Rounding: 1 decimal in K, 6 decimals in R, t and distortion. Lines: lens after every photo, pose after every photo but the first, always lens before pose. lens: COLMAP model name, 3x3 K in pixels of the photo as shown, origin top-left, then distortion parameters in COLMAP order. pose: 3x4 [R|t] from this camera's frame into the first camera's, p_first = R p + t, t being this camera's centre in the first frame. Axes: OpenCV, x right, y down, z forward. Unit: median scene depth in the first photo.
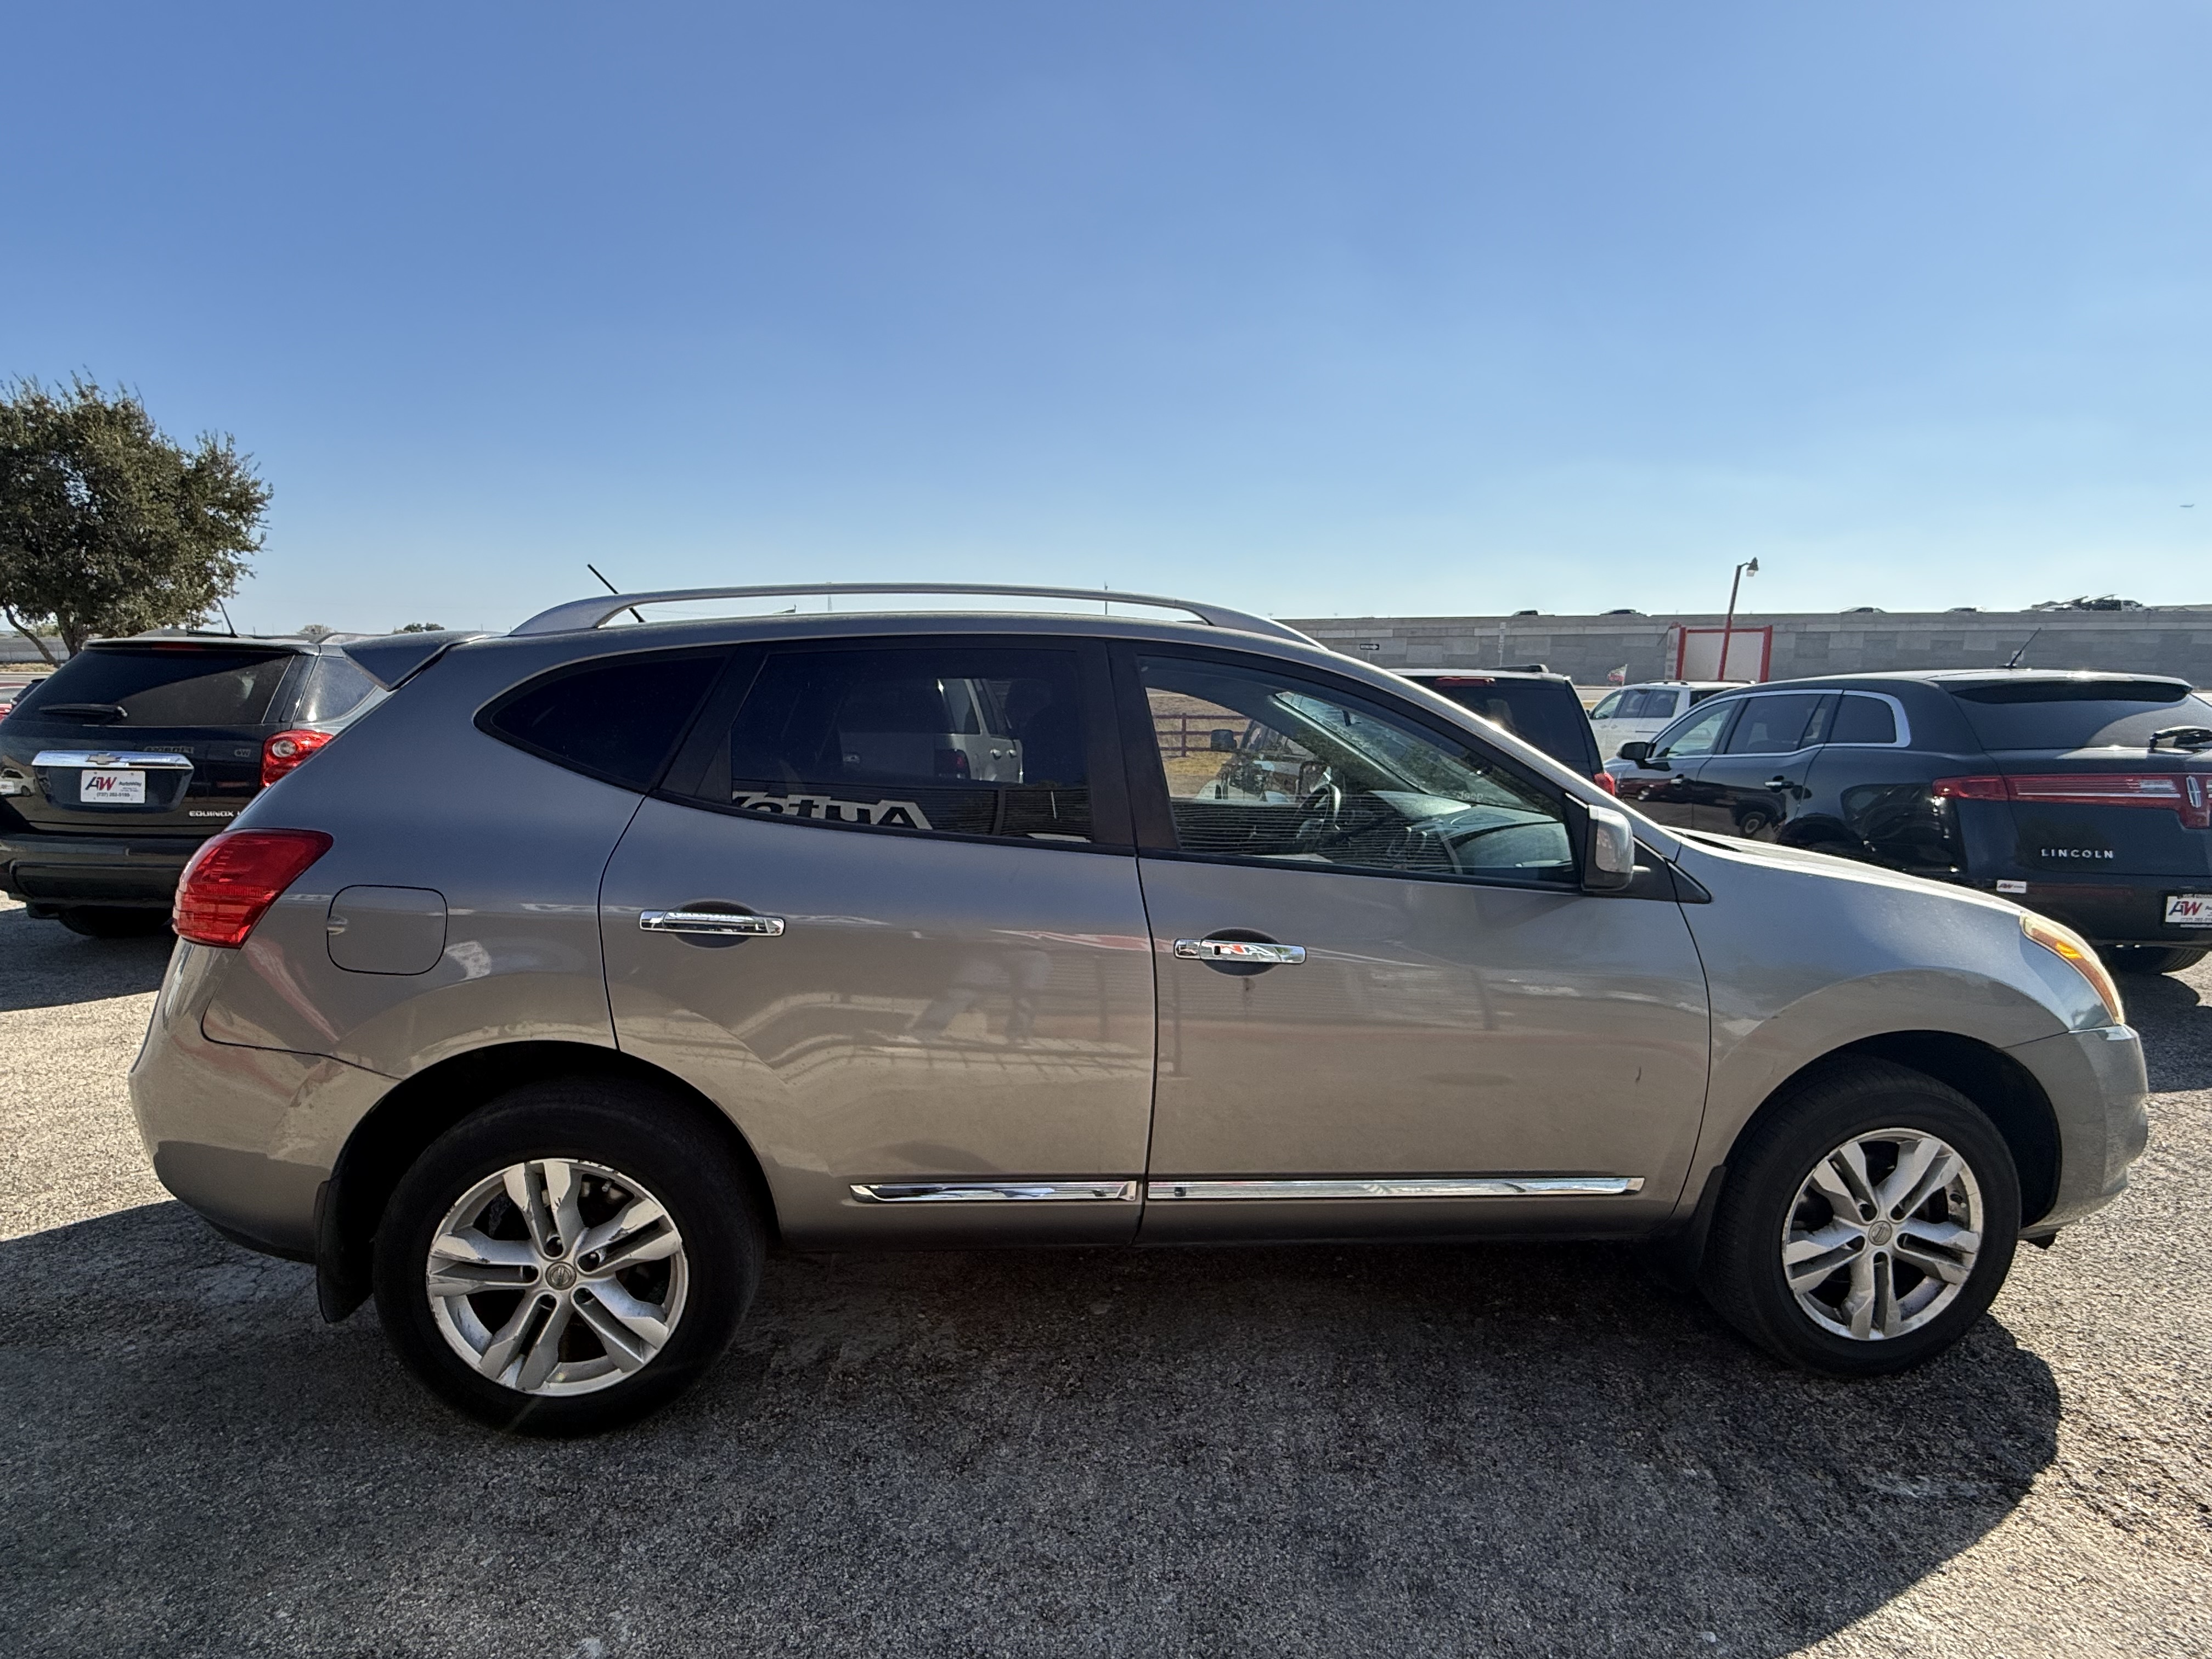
lens RADIAL K [[1076.3, 0, 1100.9], [0, 1076.3, 822.7], [0, 0, 1]] dist [-0.005072, 0.001638]
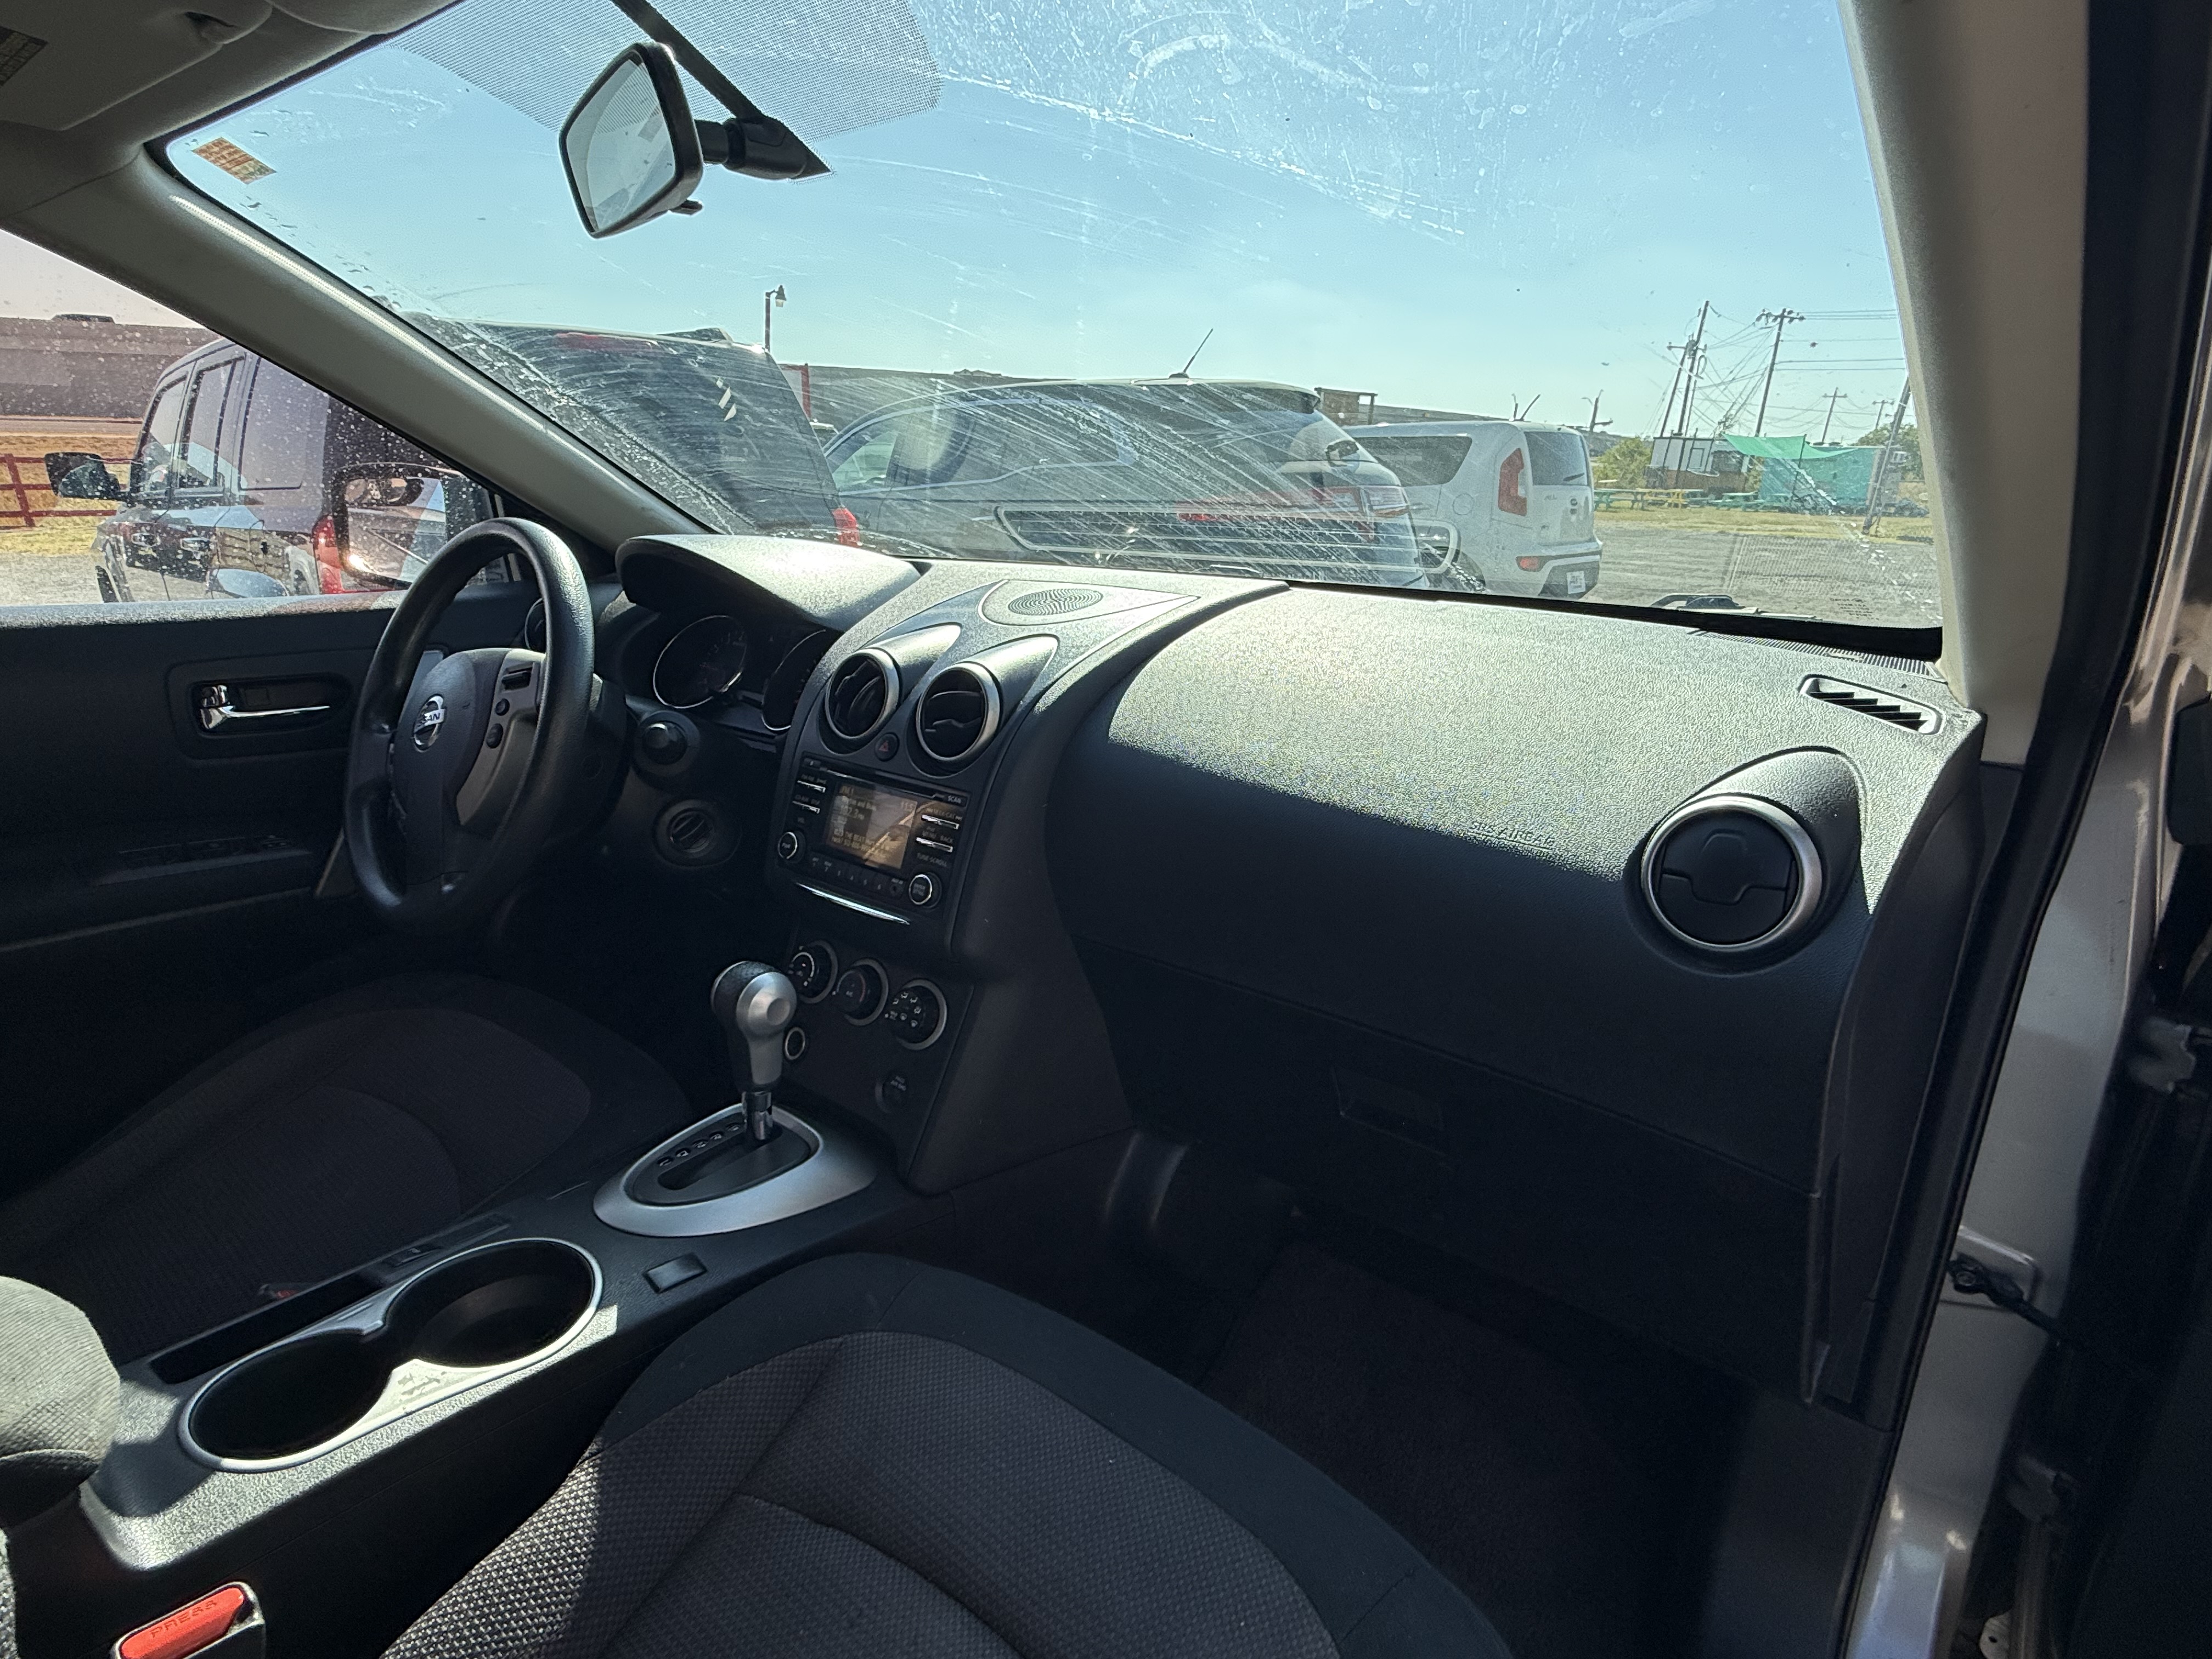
lens RADIAL K [[1076.3, 0, 1095.7], [0, 1076.3, 831.9], [0, 0, 1]] dist [-0.005072, 0.001638]
pose [[0.671738, -0.241346, 0.700371, 0.085646], [0.079361, 0.963444, 0.255884, -0.014771], [-0.736525, -0.116305, 0.666336, 0.618418]]
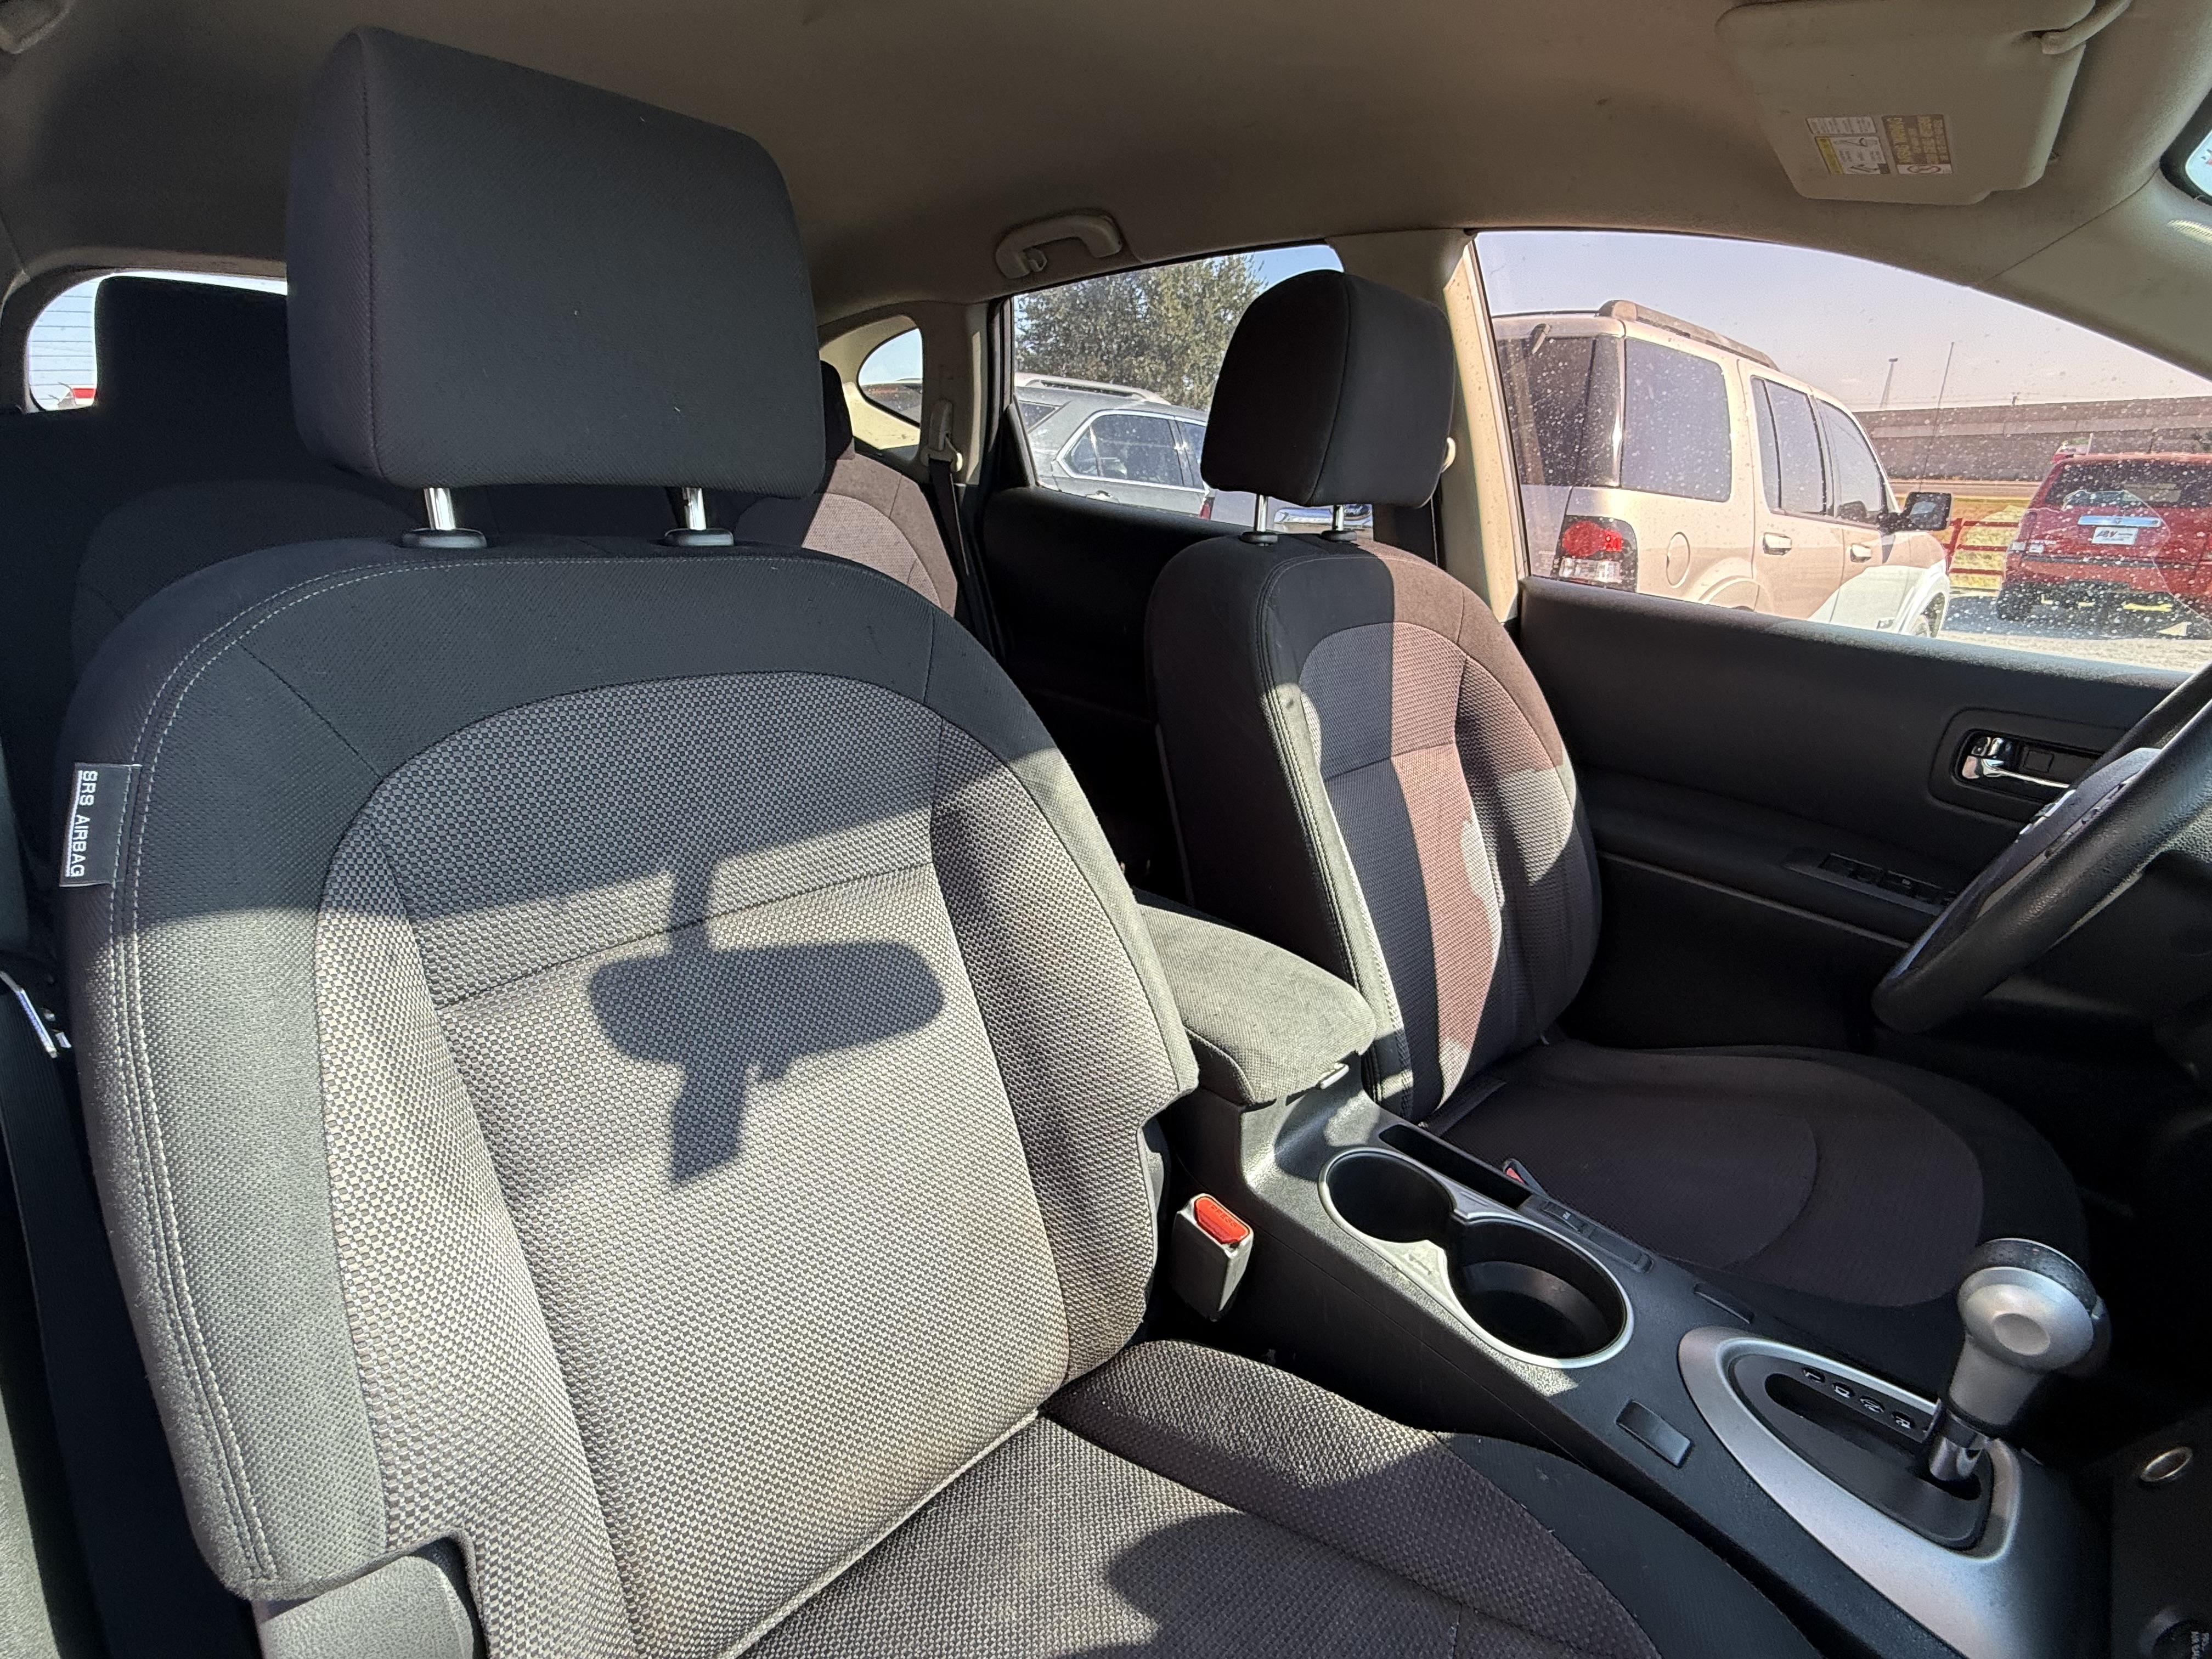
lens RADIAL K [[1076.3, 0, 1105.4], [0, 1076.3, 830.9], [0, 0, 1]] dist [-0.005072, 0.001638]
pose [[0.665253, 0.239882, -0.707033, 0.190454], [-0.109020, 0.968040, 0.225860, -0.011653], [0.738616, -0.073173, 0.670143, 0.628974]]
